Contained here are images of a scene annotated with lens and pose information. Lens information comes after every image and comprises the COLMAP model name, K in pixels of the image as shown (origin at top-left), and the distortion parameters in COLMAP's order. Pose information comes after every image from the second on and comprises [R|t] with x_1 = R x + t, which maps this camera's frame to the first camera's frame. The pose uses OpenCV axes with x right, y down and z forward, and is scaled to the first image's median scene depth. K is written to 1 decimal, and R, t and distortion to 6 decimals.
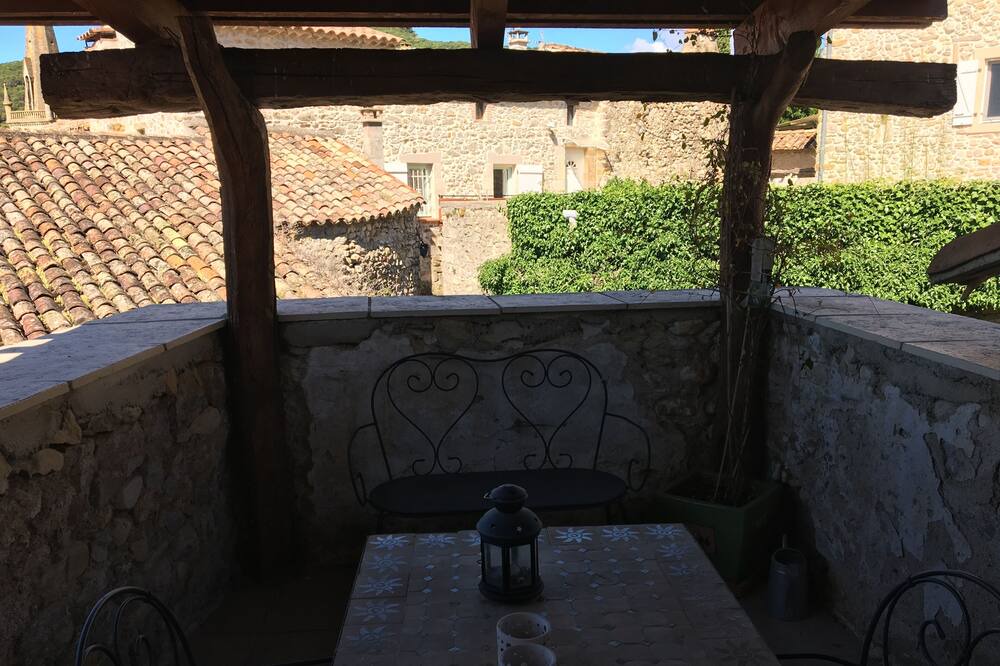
lens RADIAL K [[813.5, 0, 502.8], [0, 813.5, 366.9], [0, 0, 1]] dist [0.094859, -0.131951]
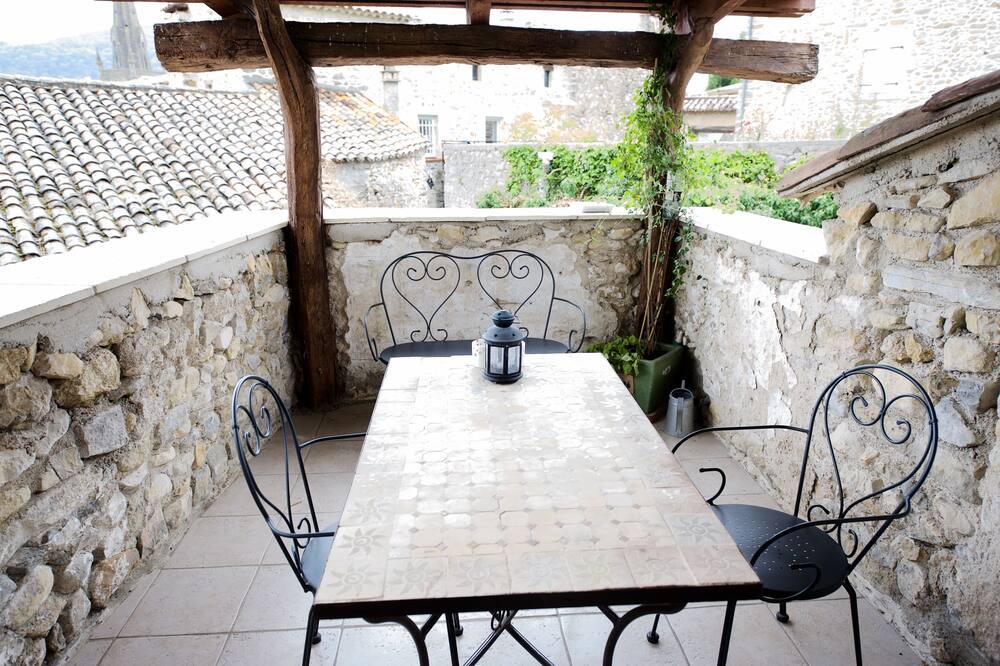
lens RADIAL K [[659.4, 0, 500.0], [0, 659.4, 333.0], [0, 0, 1]] dist [0.002664, 0.001760]
pose [[0.999833, 0.014946, 0.010560, 0.013266], [-0.015636, 0.997526, 0.068542, 0.047585], [-0.009510, -0.068695, 0.997592, -0.126284]]
